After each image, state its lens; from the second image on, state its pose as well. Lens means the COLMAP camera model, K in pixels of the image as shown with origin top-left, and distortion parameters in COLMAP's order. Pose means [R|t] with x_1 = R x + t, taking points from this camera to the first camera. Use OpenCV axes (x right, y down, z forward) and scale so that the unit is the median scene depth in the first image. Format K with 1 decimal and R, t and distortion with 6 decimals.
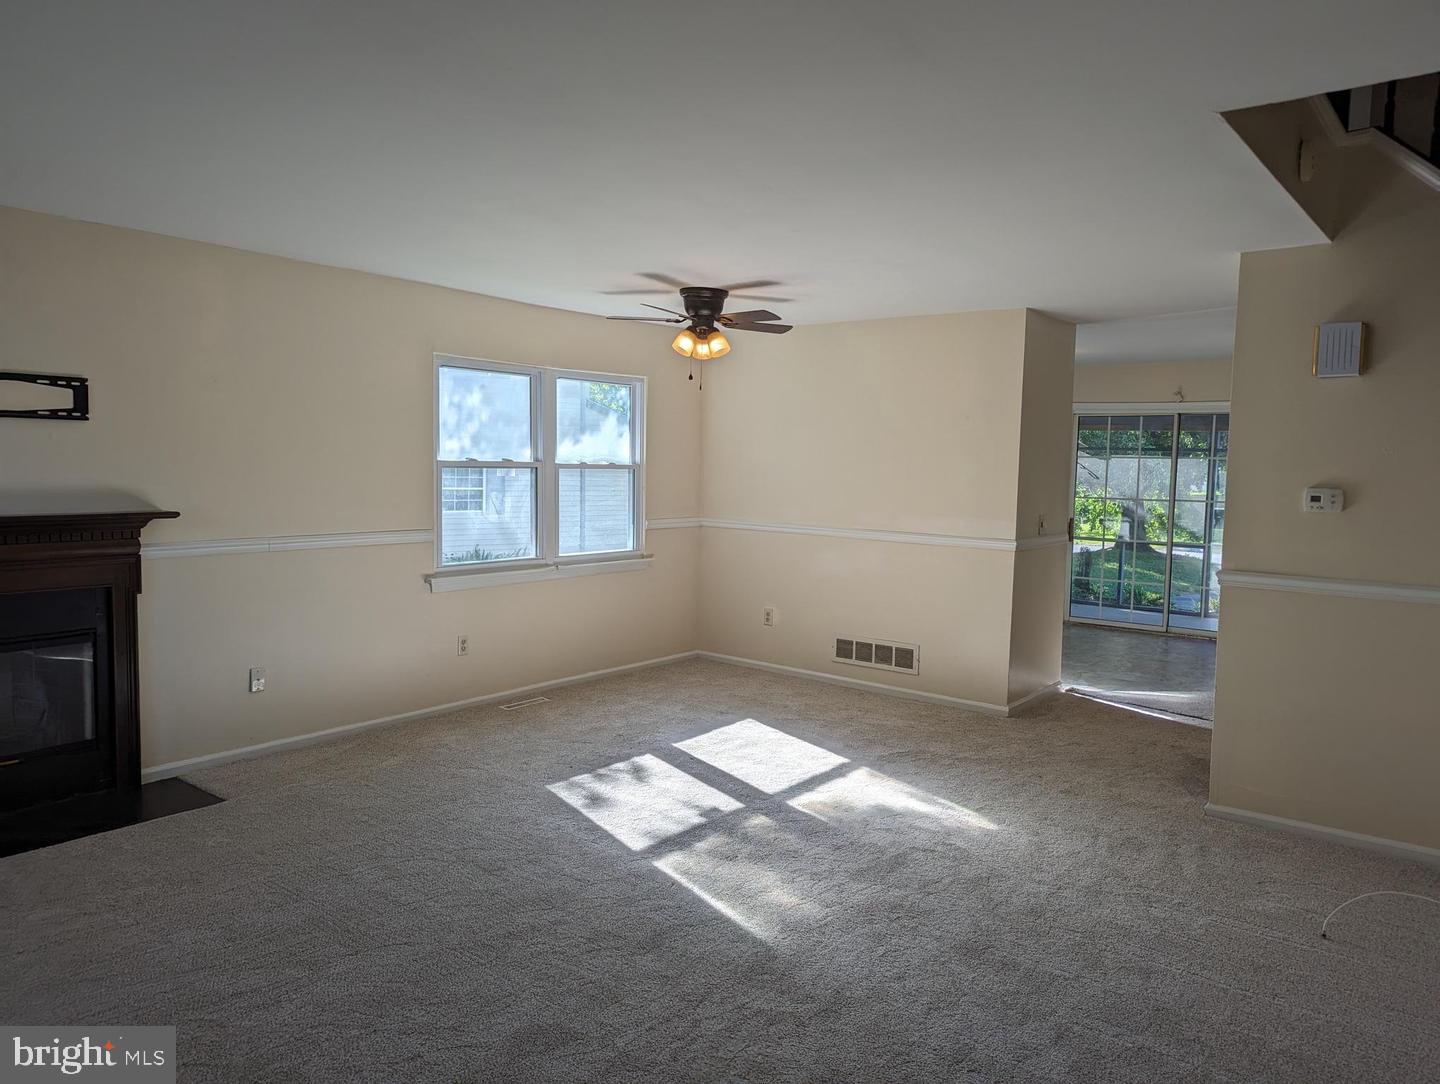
lens RADIAL K [[1015.7, 0, 711.8], [0, 1015.7, 534.2], [0, 0, 1]] dist [0.054702, -0.045446]
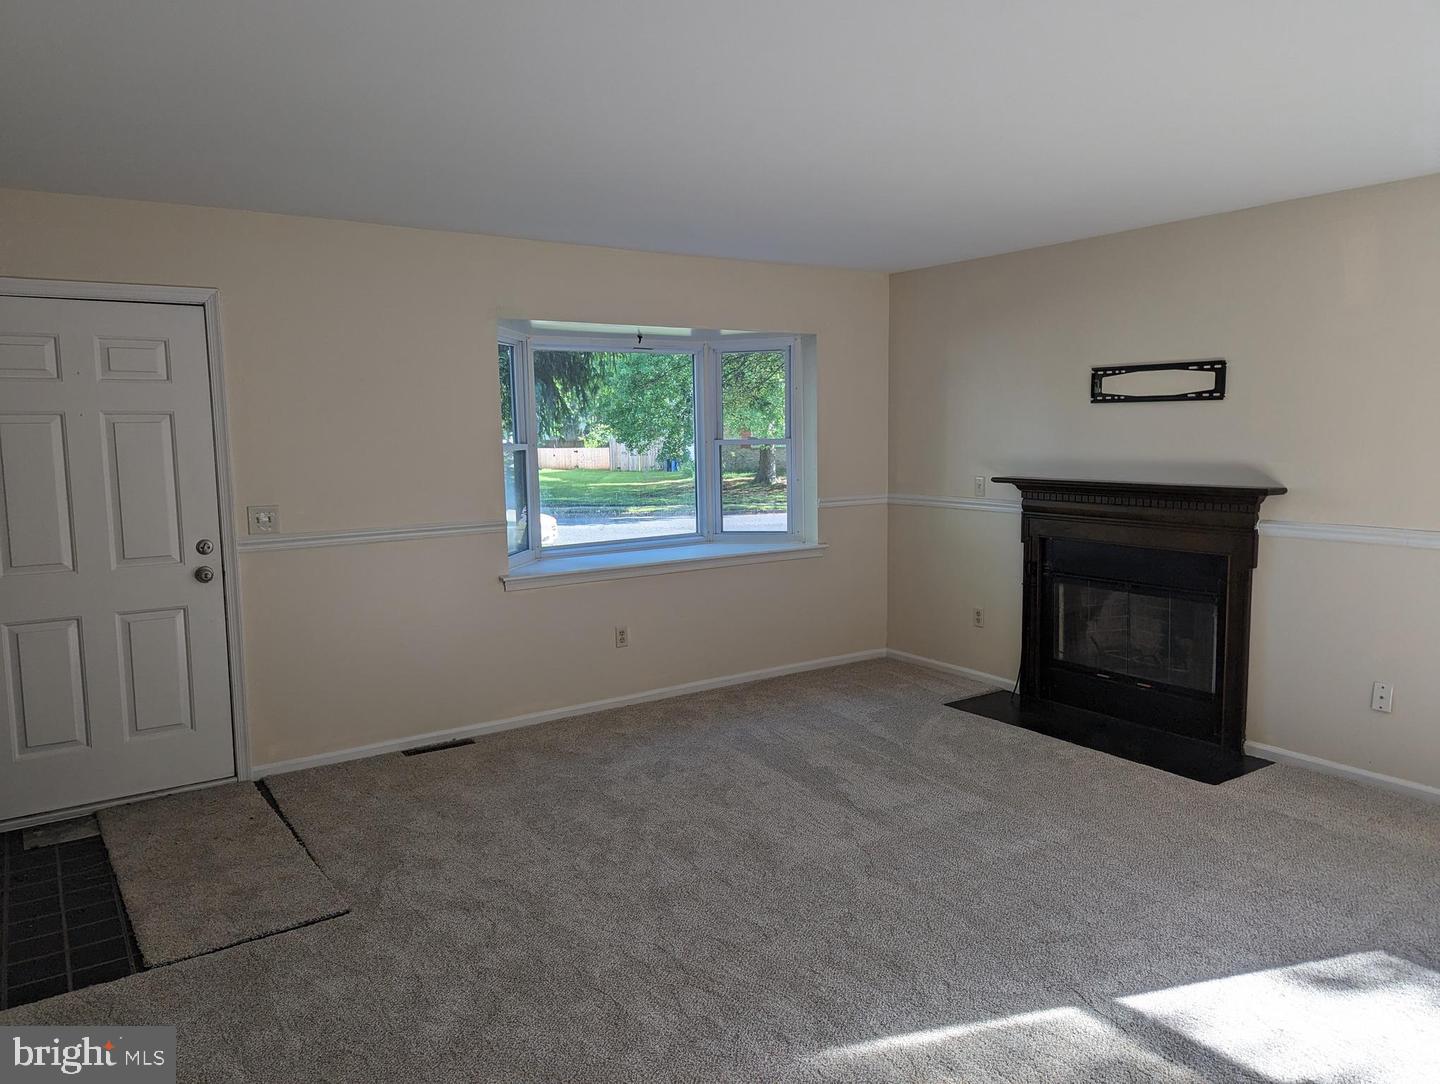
lens RADIAL K [[1015.7, 0, 715.3], [0, 1015.7, 525.4], [0, 0, 1]] dist [0.054702, -0.045446]
pose [[-0.305586, 0.076840, -0.949059, 0.467901], [-0.066666, 0.992566, 0.101828, -0.042631], [0.949828, 0.094387, -0.298191, 0.659084]]
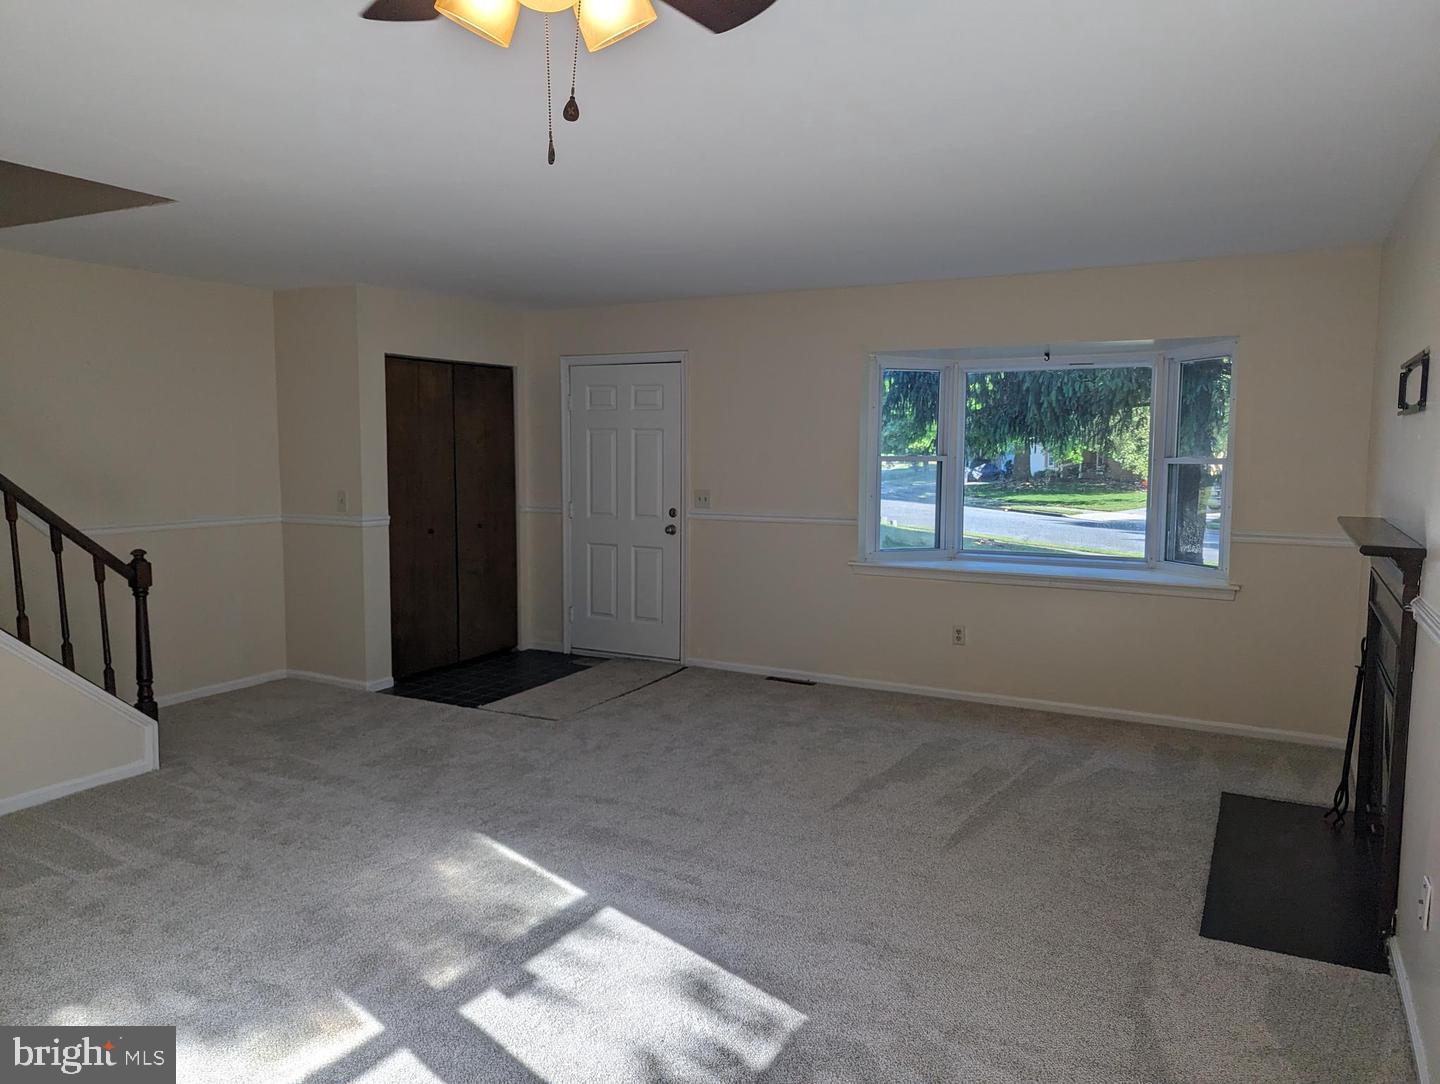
lens RADIAL K [[1015.7, 0, 720.7], [0, 1015.7, 545.0], [0, 0, 1]] dist [0.054702, -0.045446]
pose [[-0.985901, -0.011244, -0.166950, -0.014112], [-0.040172, 0.984465, 0.170923, -0.096936], [0.162434, 0.175220, -0.971037, 1.288886]]
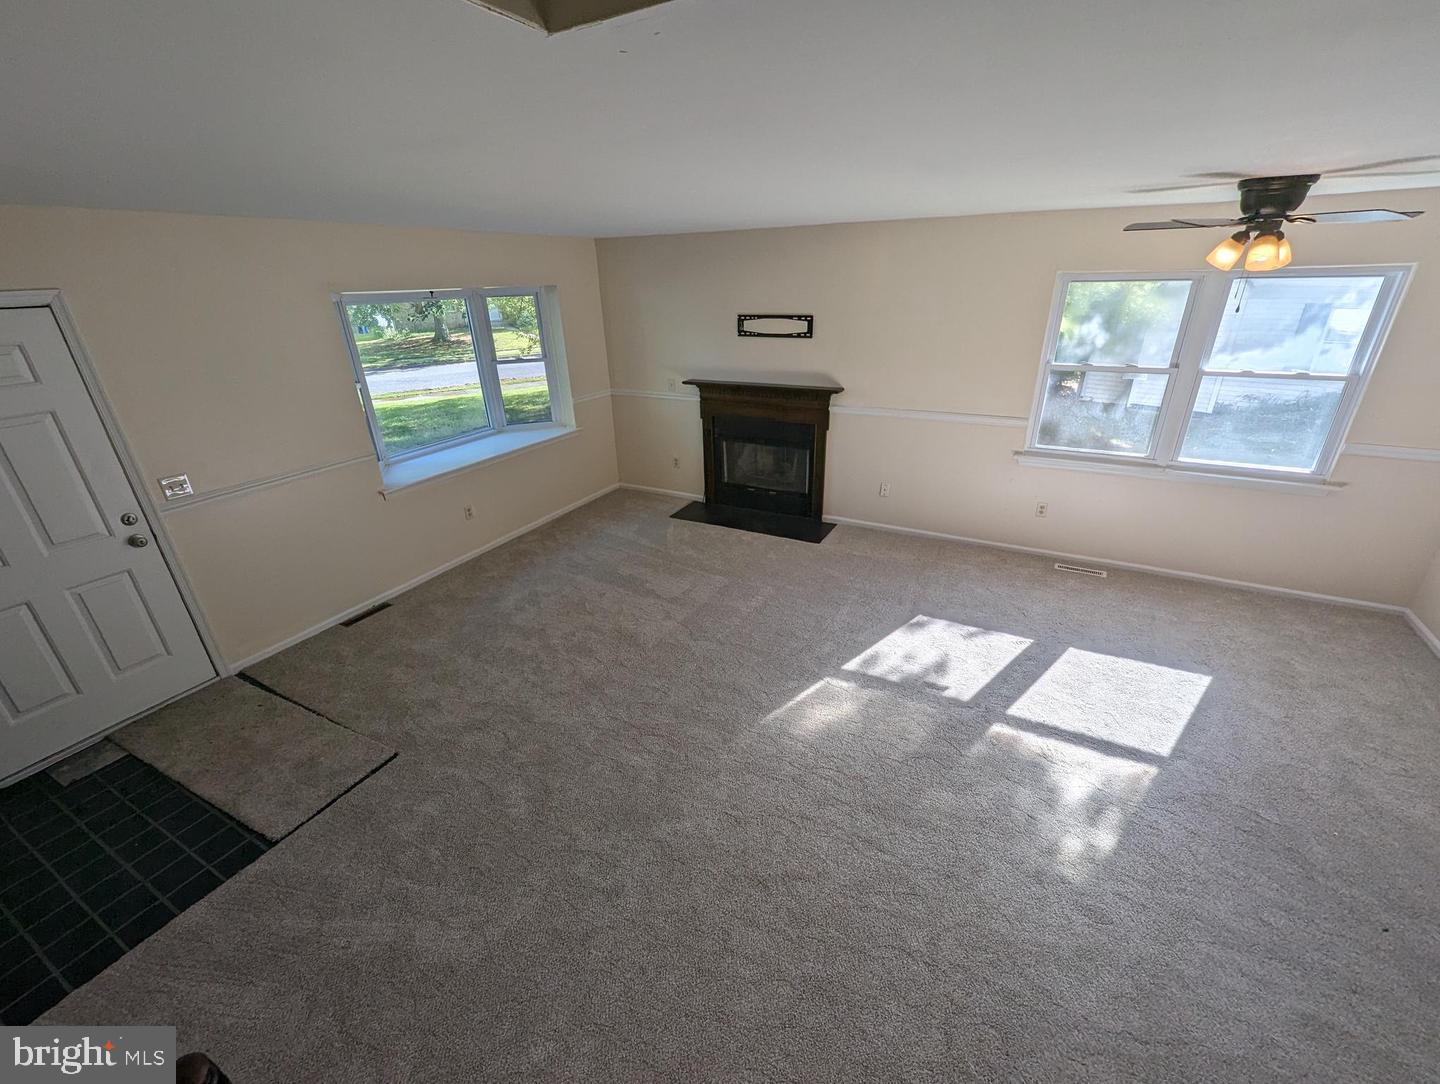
lens RADIAL K [[599.8, 0, 721.4], [0, 599.8, 549.5], [0, 0, 1]] dist [0.000918, -0.001192]
pose [[0.171115, 0.380275, -0.908906, 0.448907], [-0.045213, 0.924571, 0.378317, -0.129656], [0.984213, -0.023641, 0.175402, 0.491756]]
